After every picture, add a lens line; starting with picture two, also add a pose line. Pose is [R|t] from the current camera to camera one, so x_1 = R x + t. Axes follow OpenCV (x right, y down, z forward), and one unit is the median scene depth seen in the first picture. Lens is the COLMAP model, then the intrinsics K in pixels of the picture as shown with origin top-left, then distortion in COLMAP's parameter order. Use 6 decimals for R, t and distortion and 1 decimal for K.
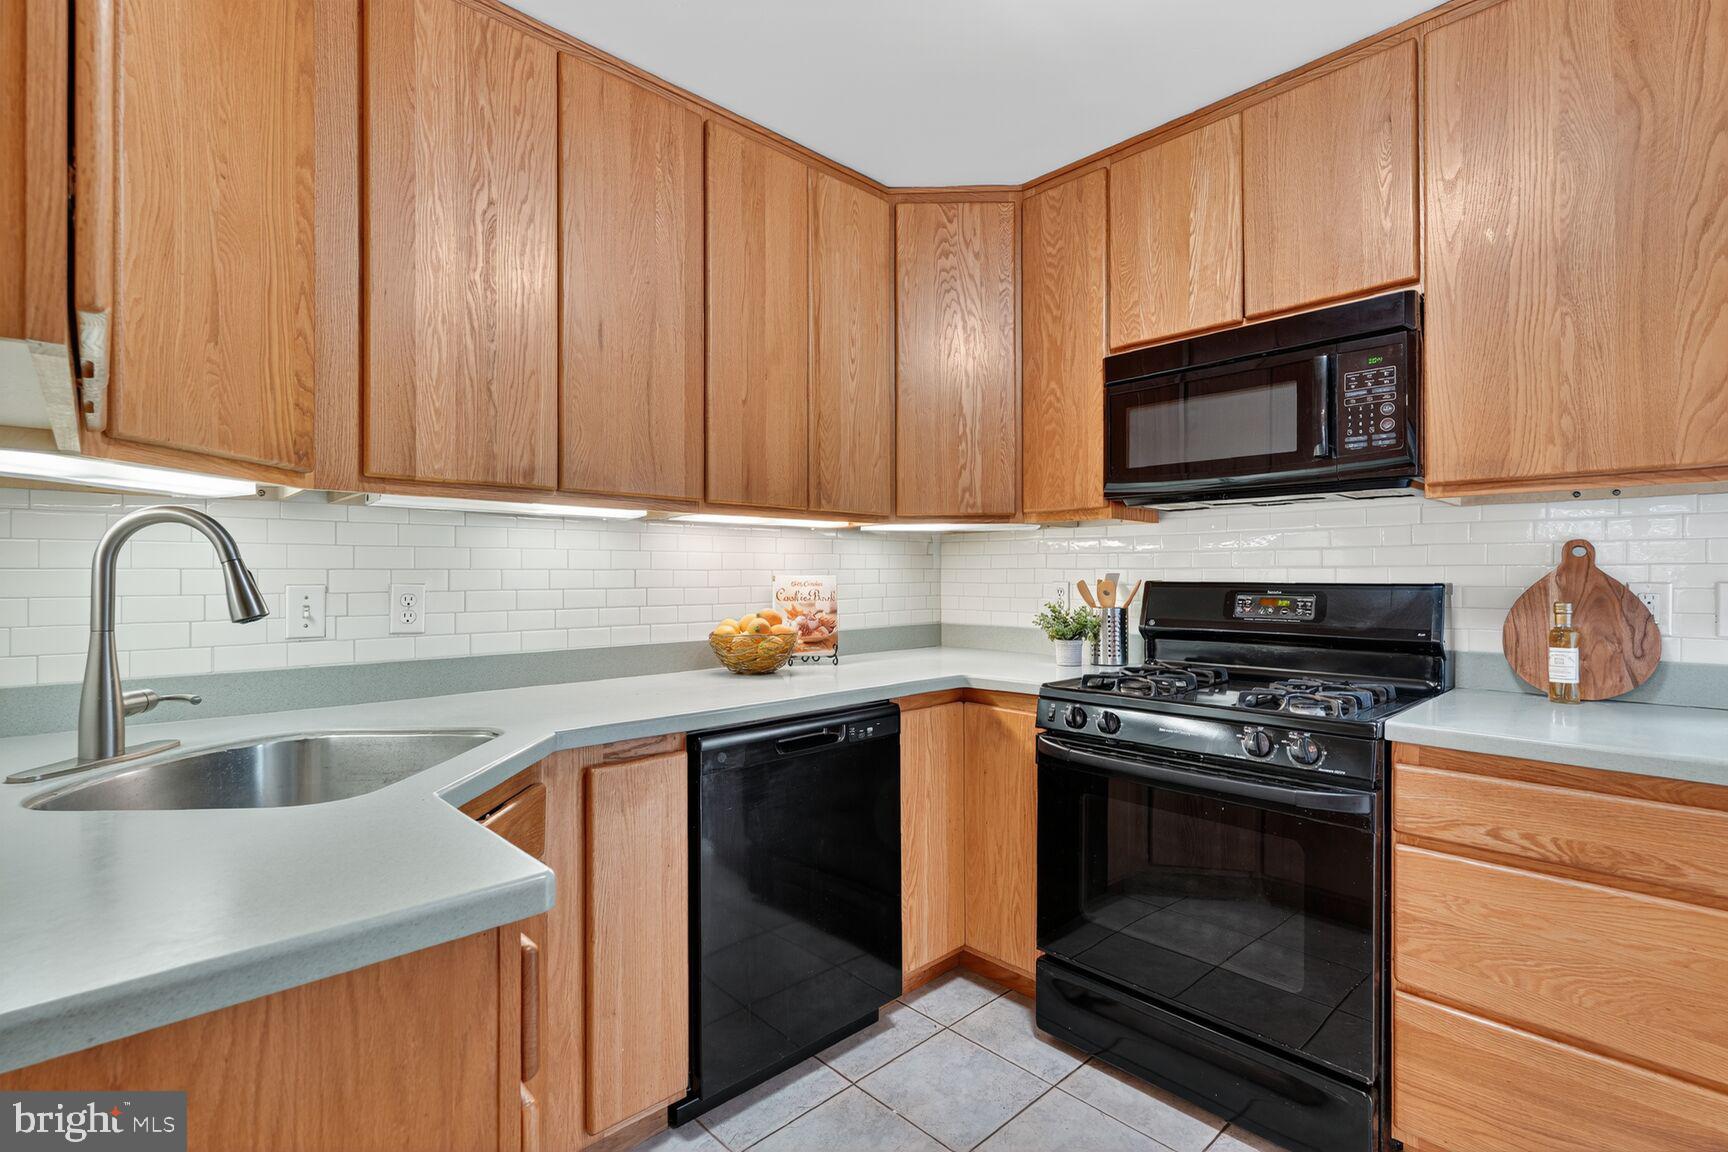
lens RADIAL K [[799.6, 0, 865.9], [0, 799.6, 573.6], [0, 0, 1]] dist [0.000769, -0.000380]
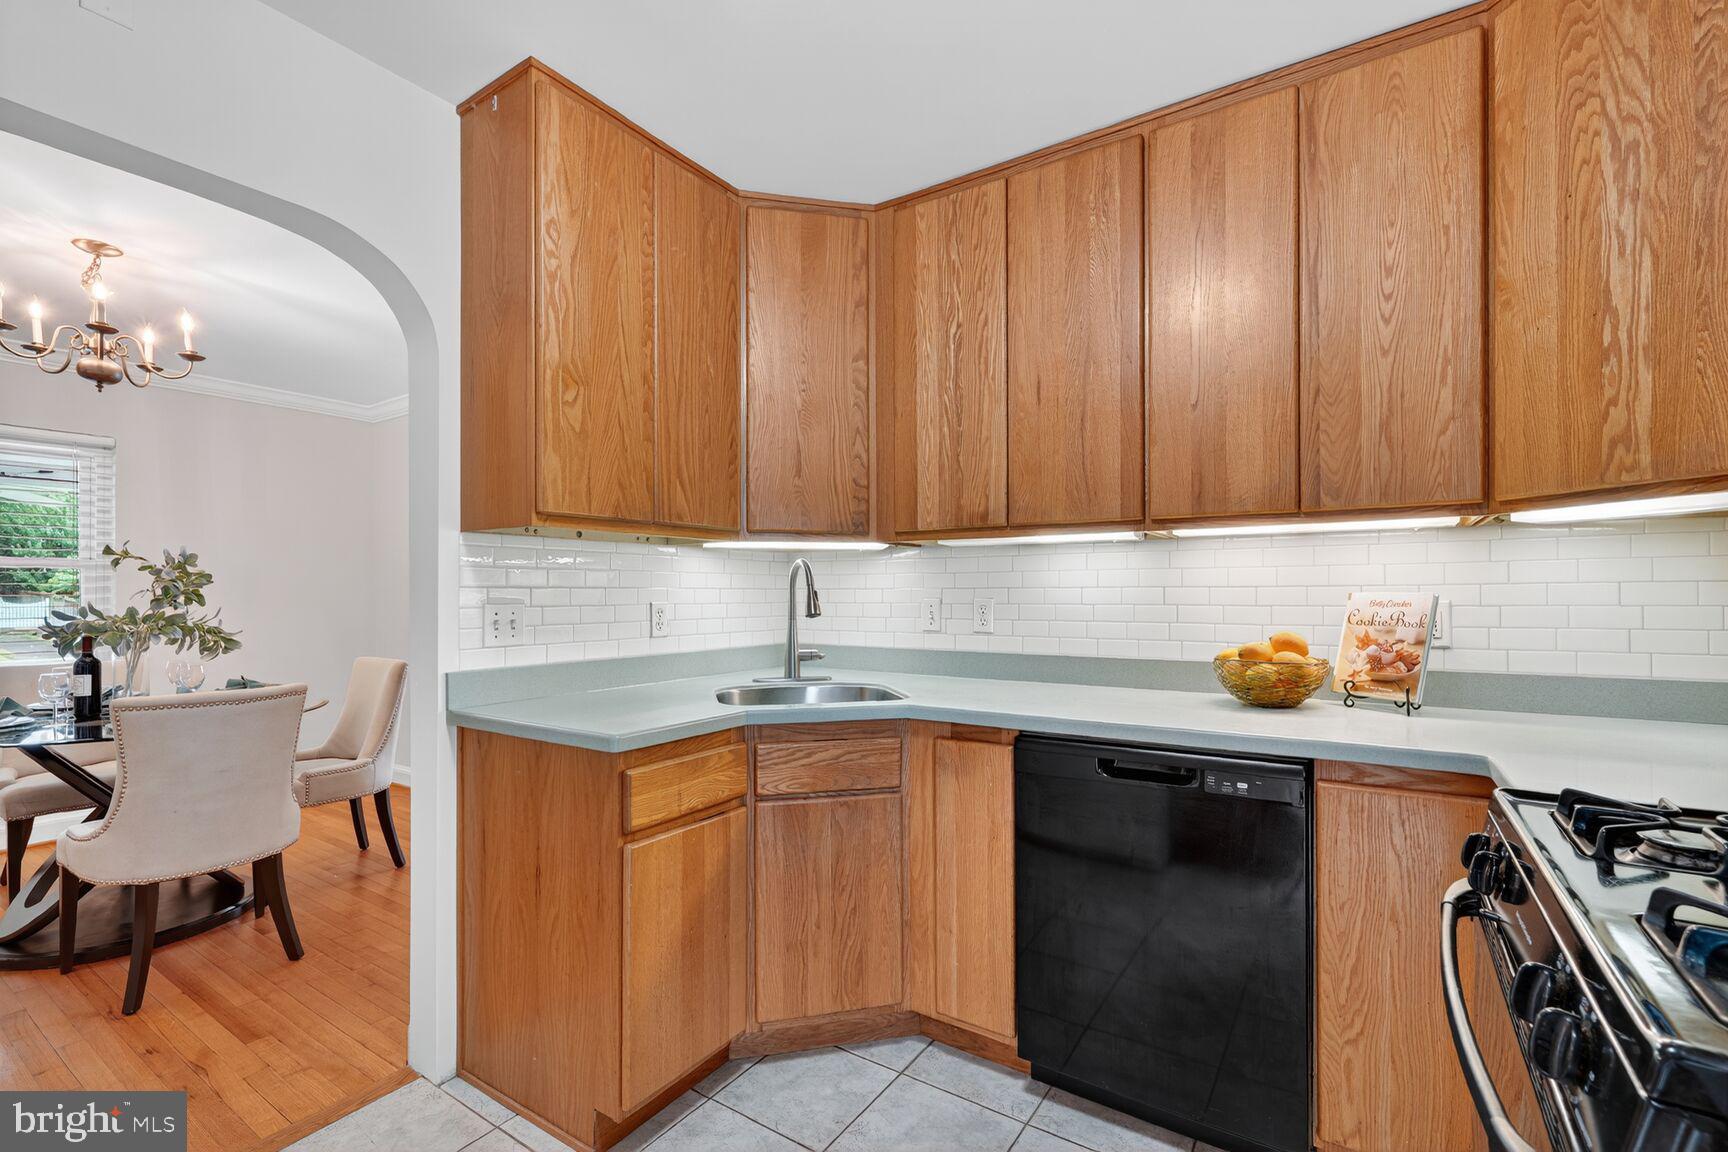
lens RADIAL K [[757.6, 0, 859.1], [0, 757.6, 589.3], [0, 0, 1]] dist [-0.000856, 0.001833]
pose [[0.219417, 0.000471, -0.975631, 0.653161], [0.006867, 0.999974, 0.002028, -0.007206], [0.975607, -0.007145, 0.219408, 0.451133]]
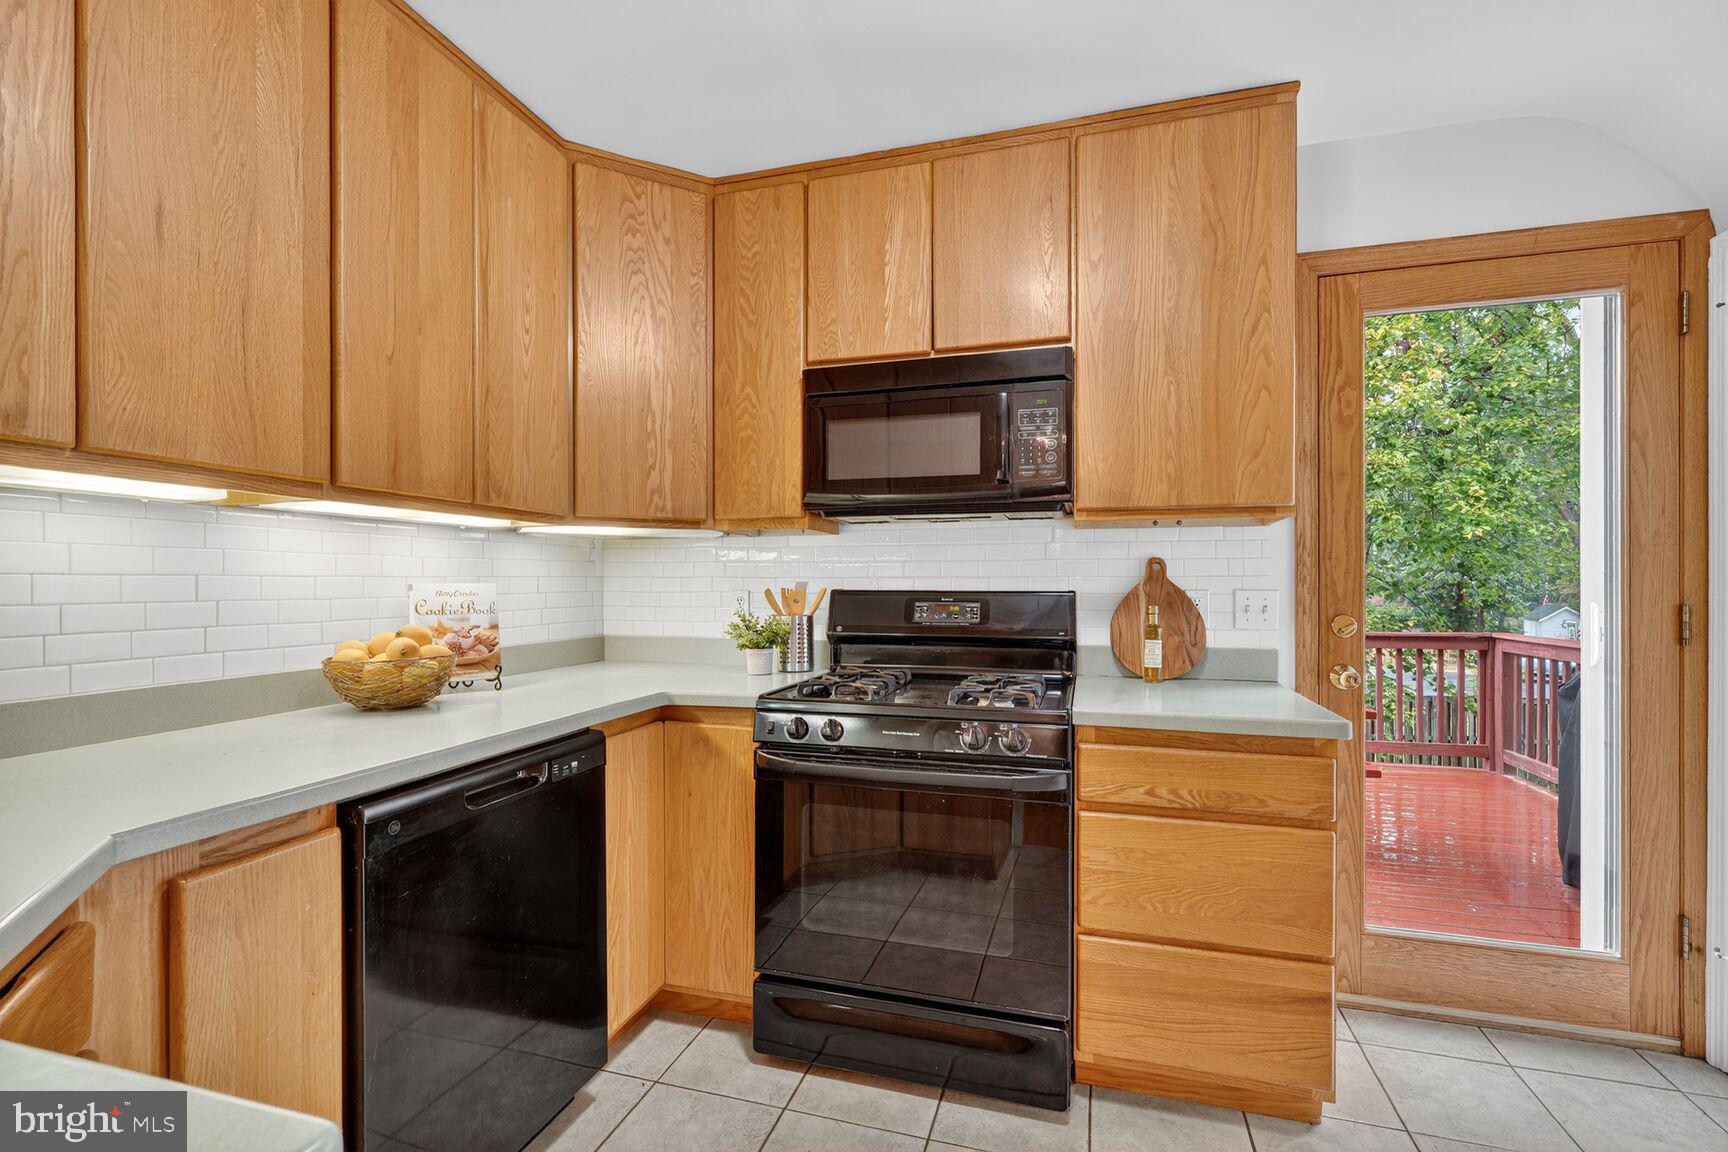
lens RADIAL K [[757.6, 0, 867.0], [0, 757.6, 586.6], [0, 0, 1]] dist [-0.000856, 0.001833]
pose [[0.864389, 0.000078, 0.502823, -0.129242], [-0.002422, 0.999989, 0.004009, 0.001526], [-0.502817, -0.004683, 0.864380, 0.143872]]
